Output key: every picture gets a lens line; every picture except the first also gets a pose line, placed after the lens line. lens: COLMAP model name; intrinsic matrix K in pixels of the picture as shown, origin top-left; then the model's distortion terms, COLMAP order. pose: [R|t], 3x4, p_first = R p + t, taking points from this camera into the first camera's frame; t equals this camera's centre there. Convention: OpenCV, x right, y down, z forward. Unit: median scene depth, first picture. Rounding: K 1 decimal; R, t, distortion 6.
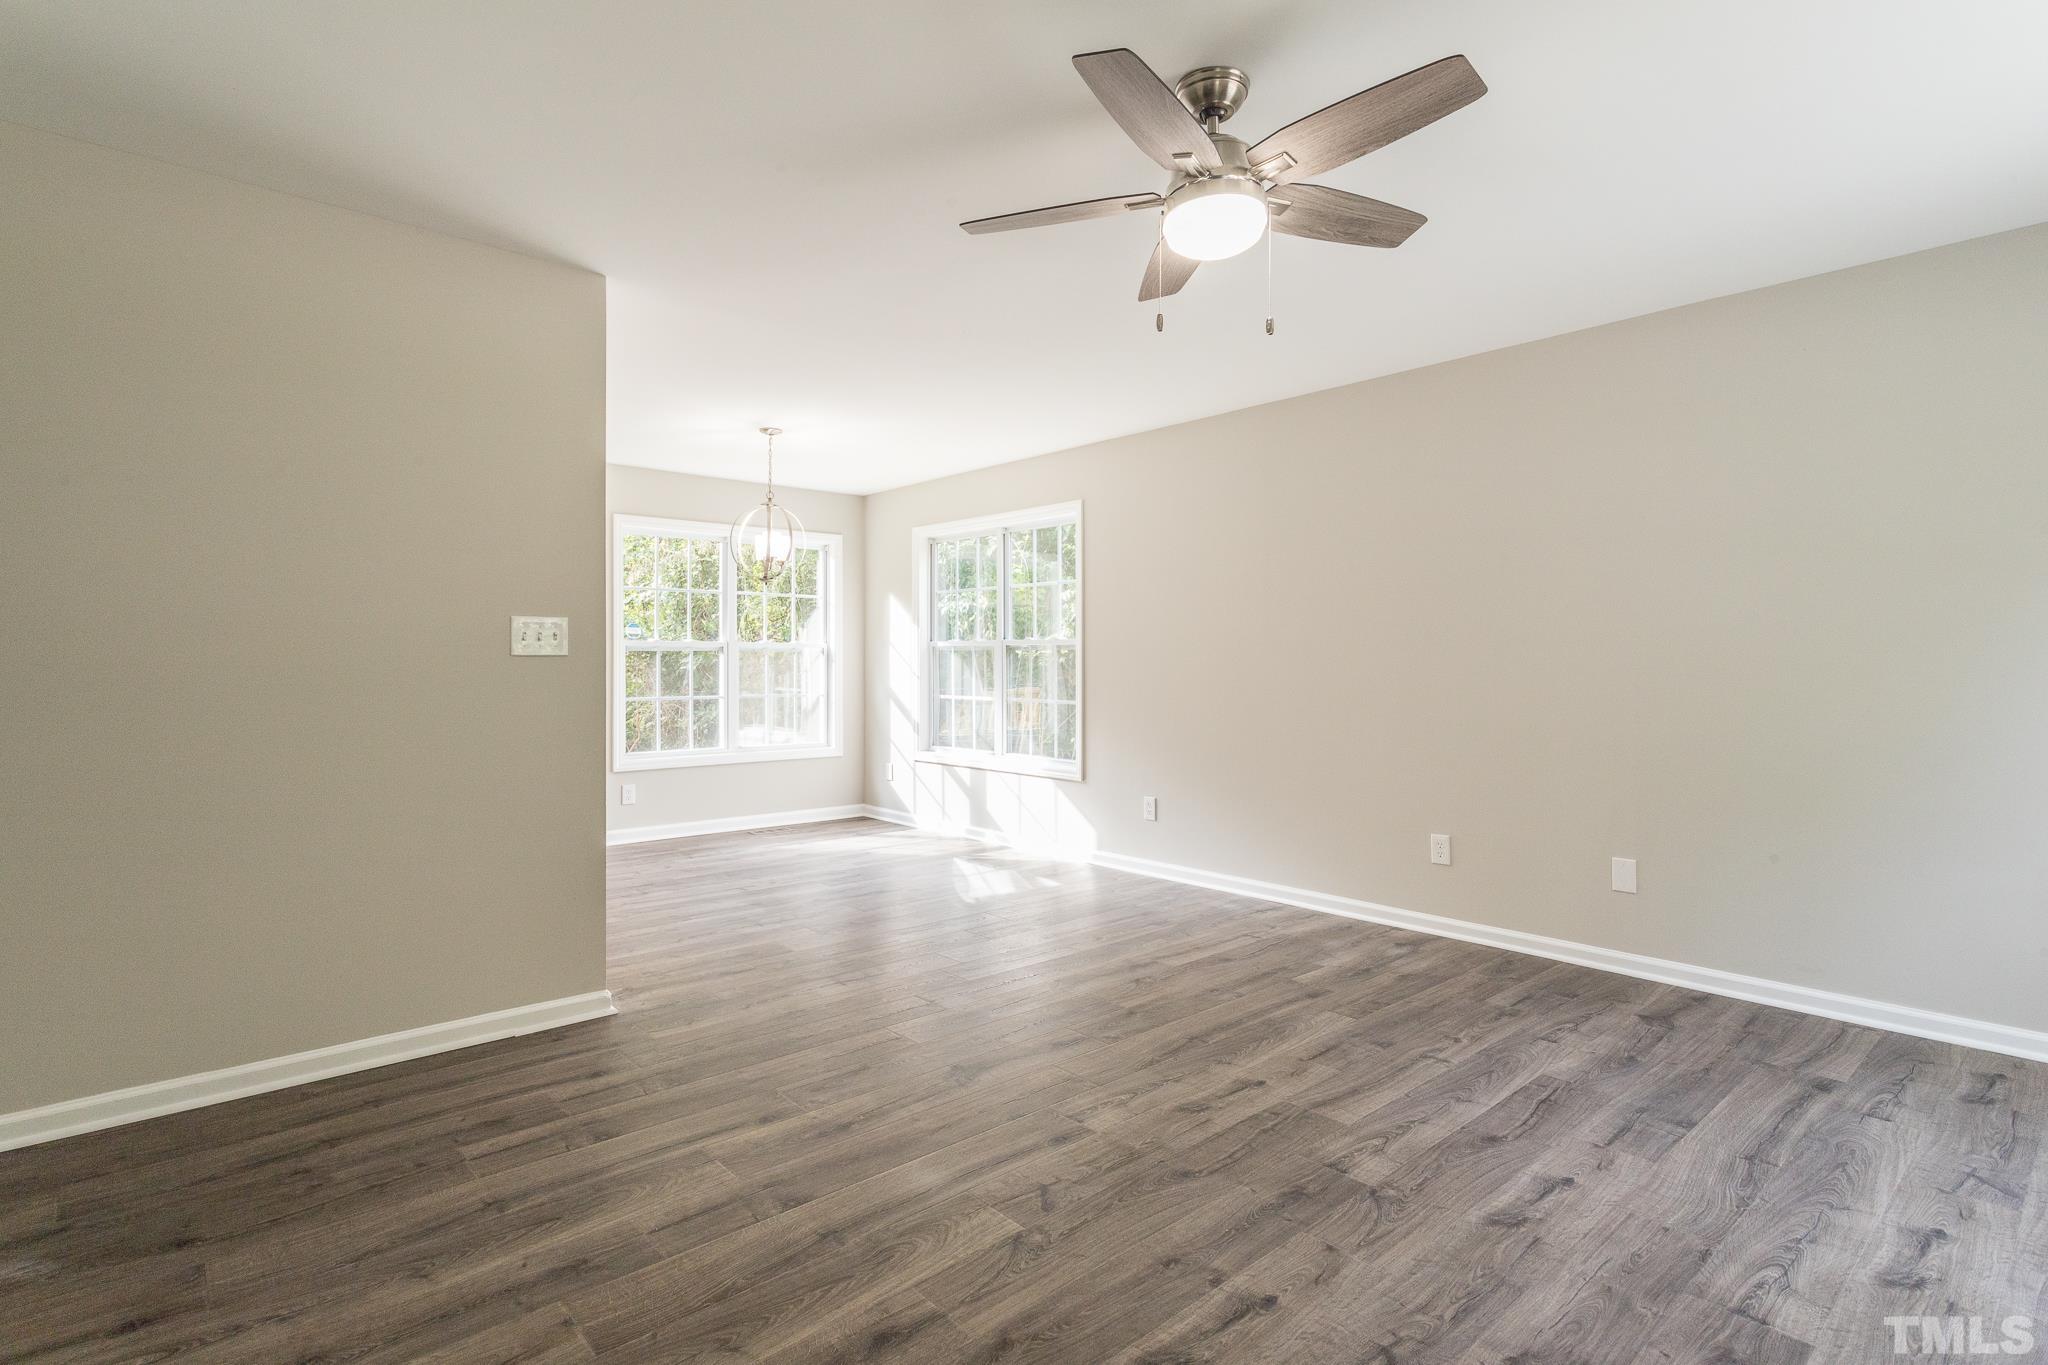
lens RADIAL K [[1012.4, 0, 1024.0], [0, 1012.4, 682.5], [0, 0, 1]] dist [0.003978, 0.000699]
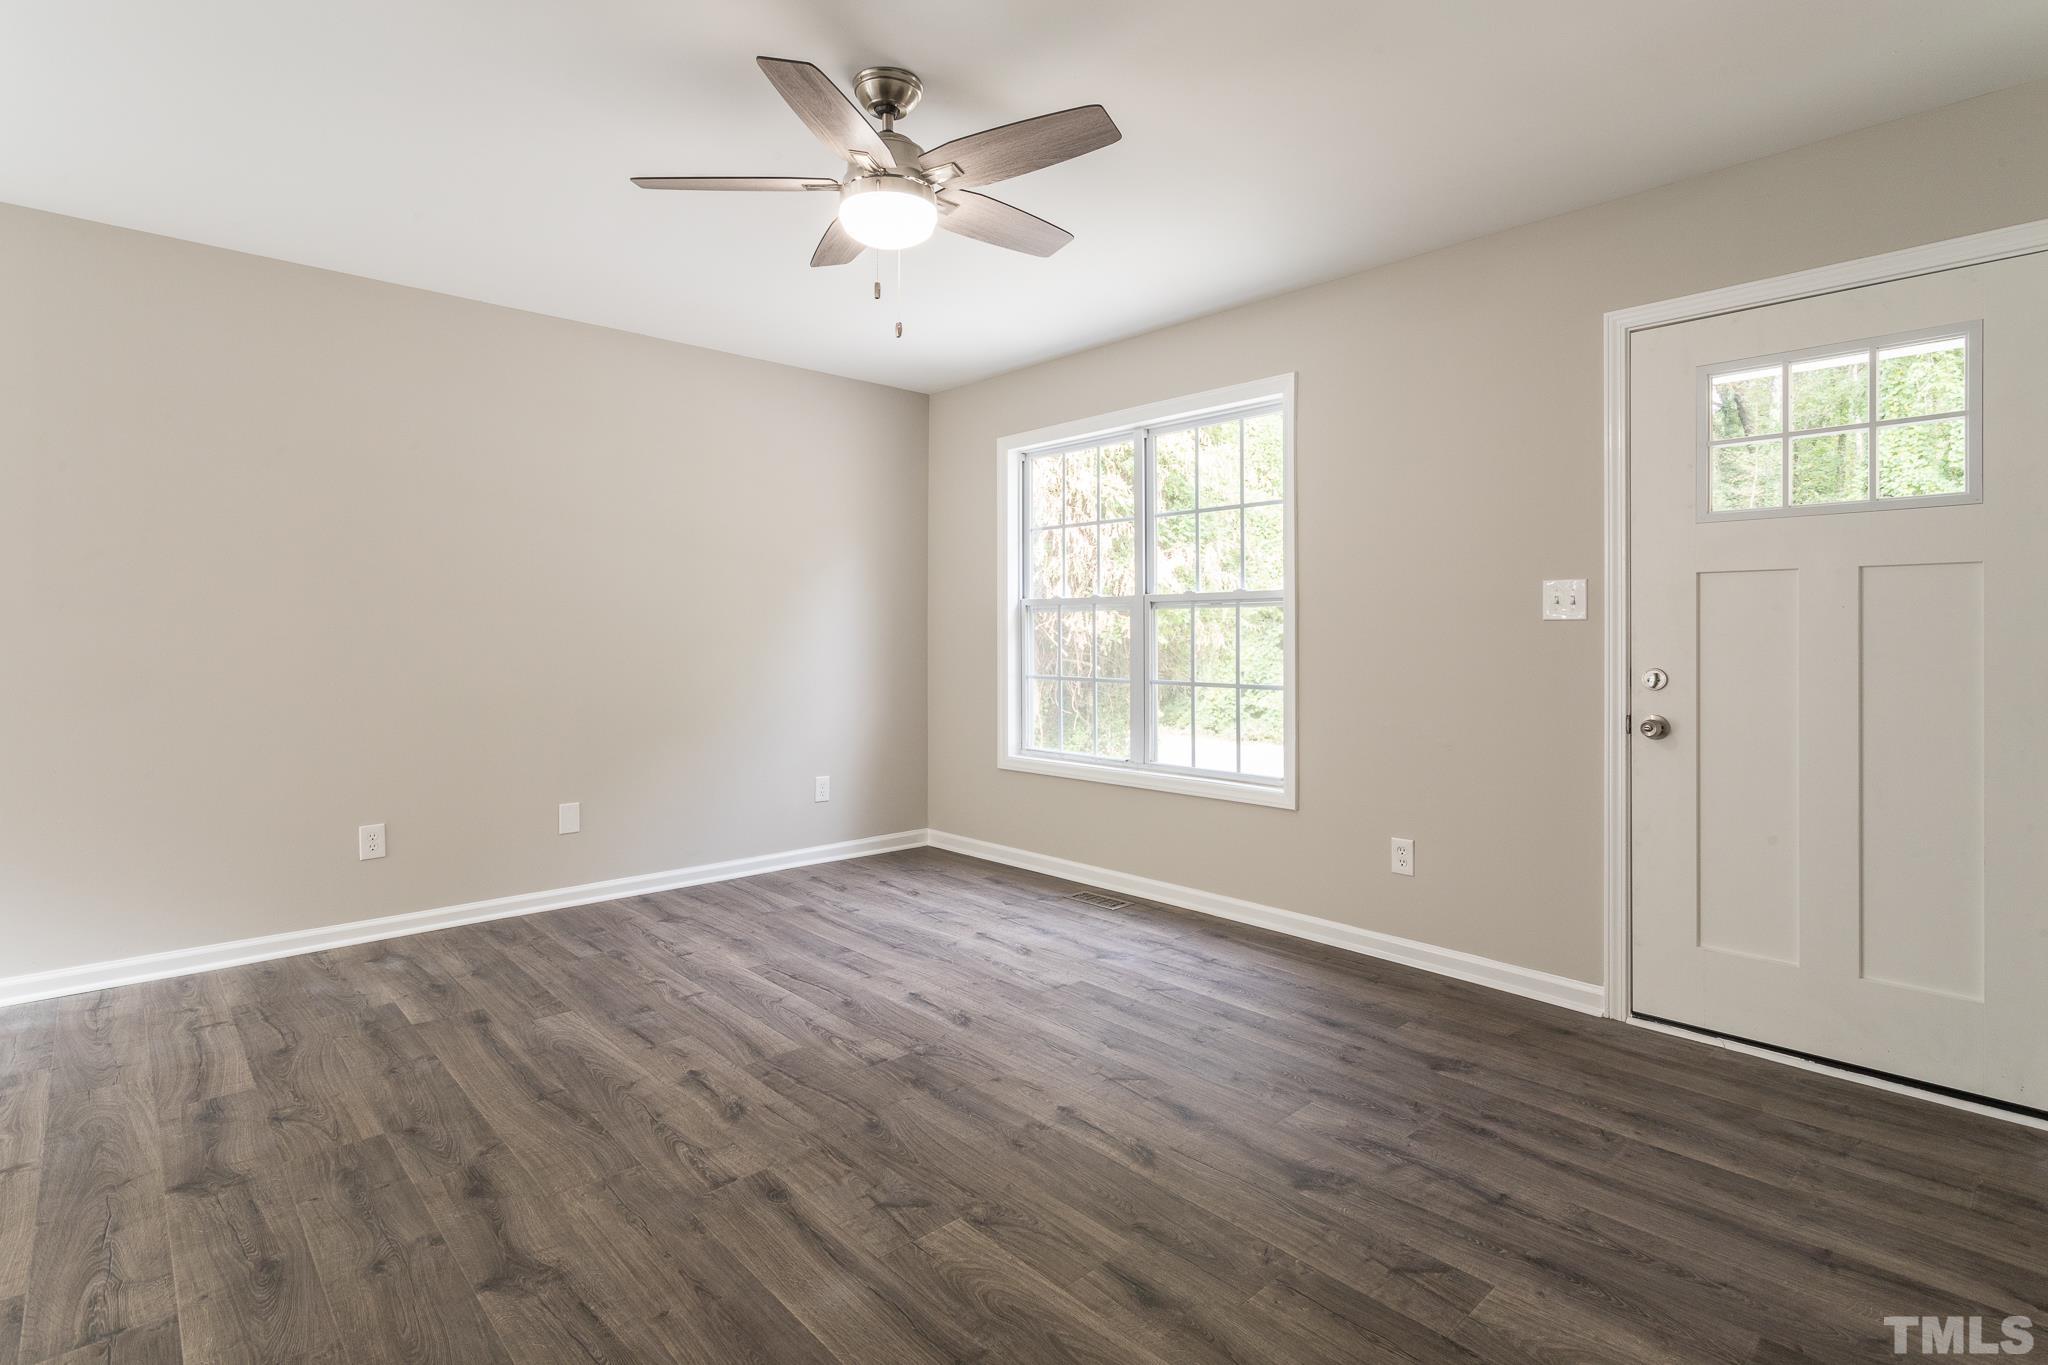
lens RADIAL K [[991.6, 0, 1019.7], [0, 991.6, 633.0], [0, 0, 1]] dist [0.000386, 0.001701]
pose [[-0.023535, 0.001254, 0.999722, -0.776490], [0.011799, 0.999930, -0.000976, -0.012288], [-0.999653, 0.011773, -0.023548, 0.790480]]
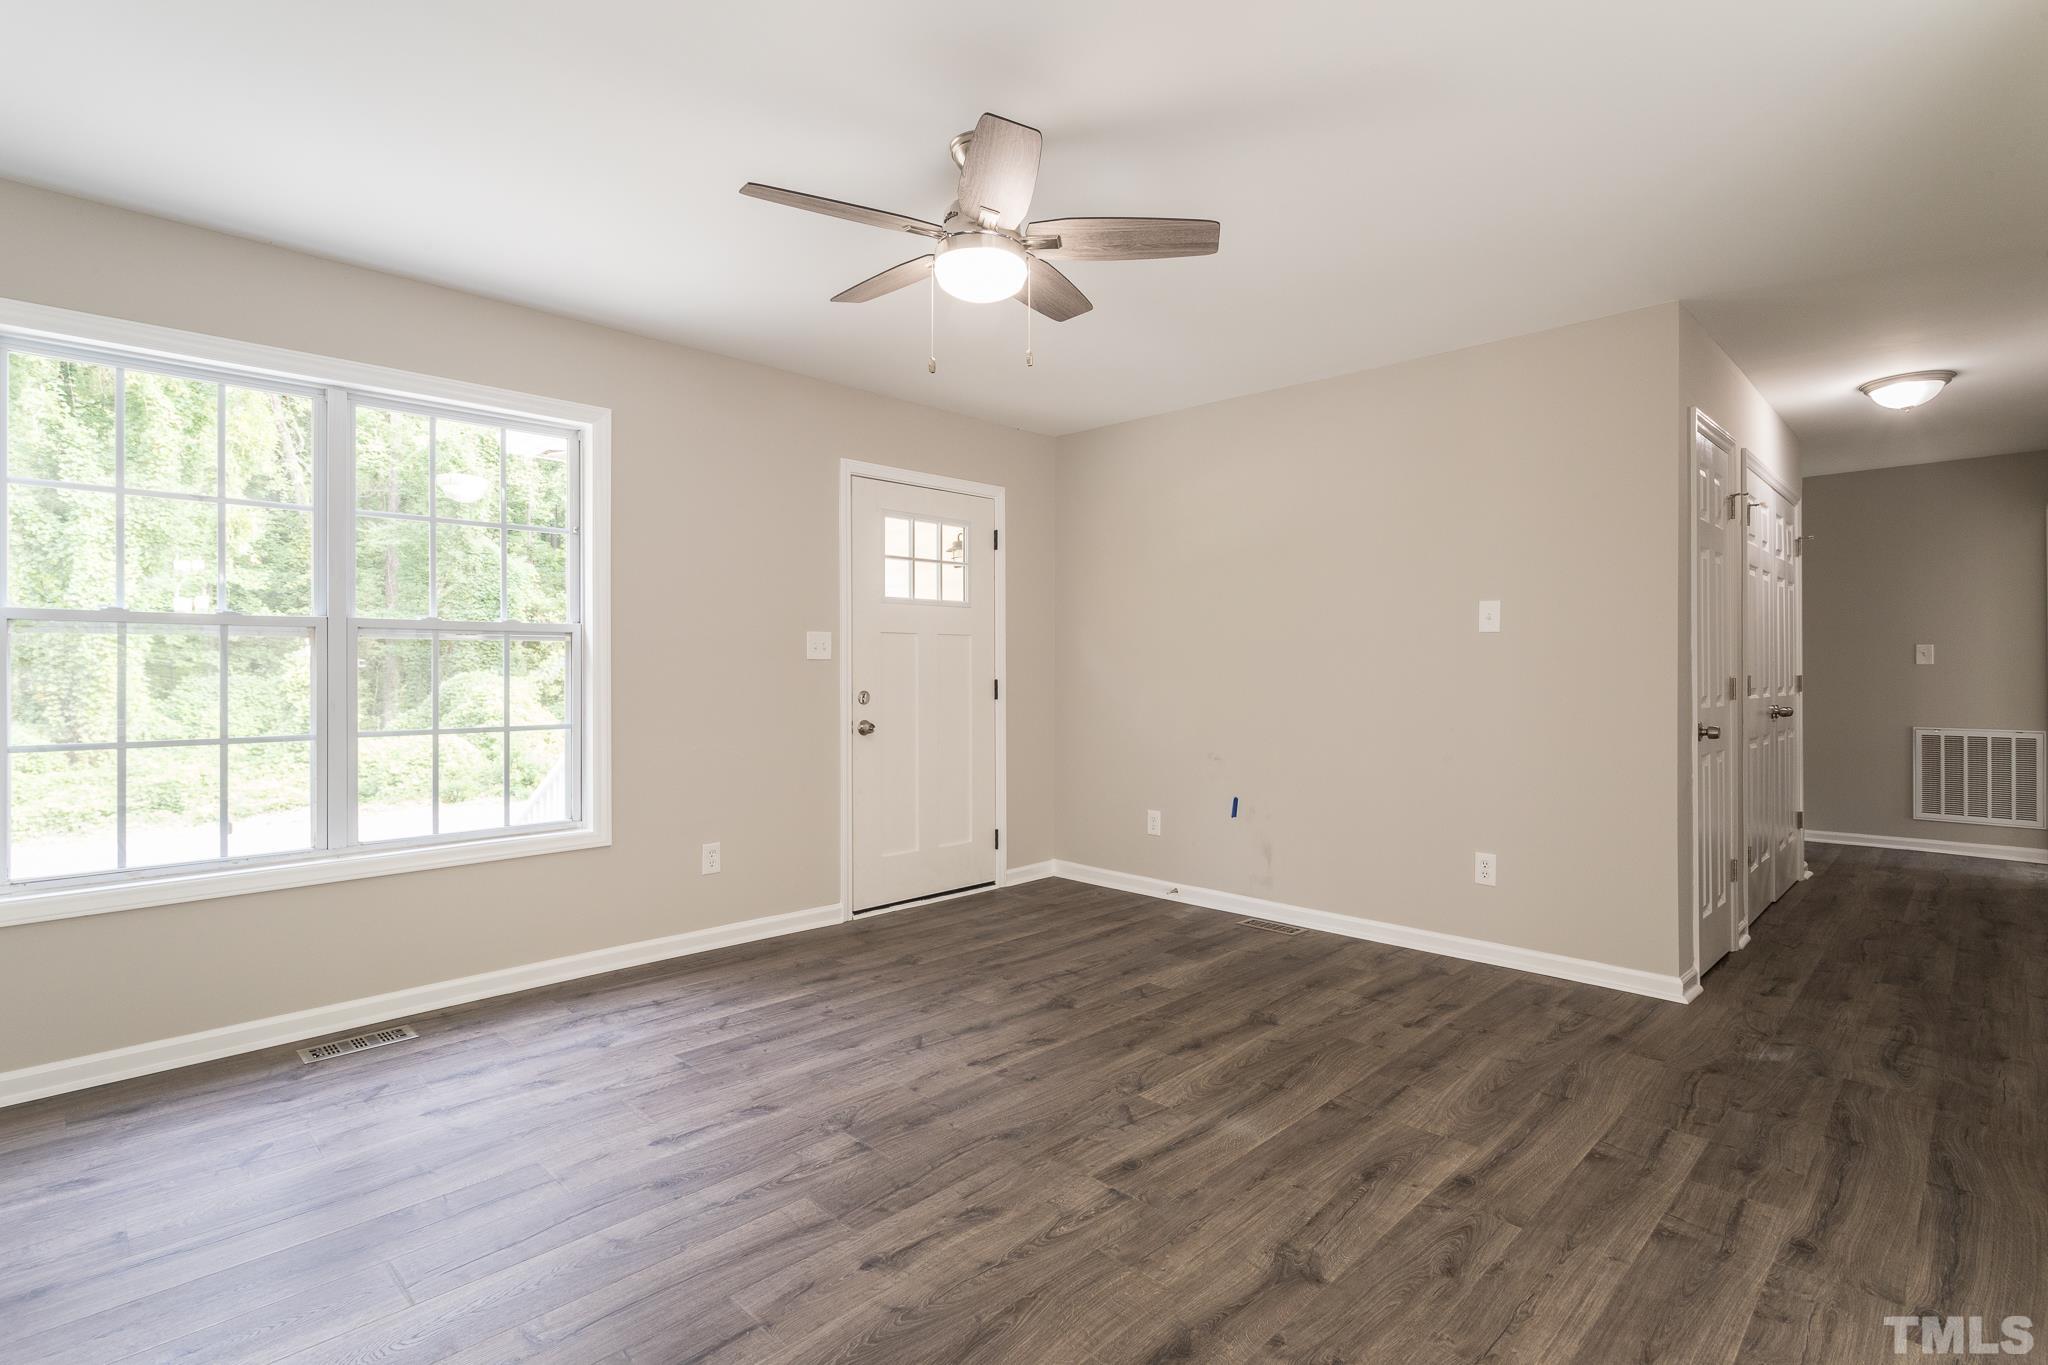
lens RADIAL K [[968.4, 0, 1022.8], [0, 968.4, 669.1], [0, 0, 1]] dist [0.002346, 0.000591]
pose [[-0.998275, 0.000001, -0.058705, 0.185089], [-0.000741, 0.999920, 0.012618, -0.027839], [0.058700, 0.012640, -0.998196, 1.852855]]
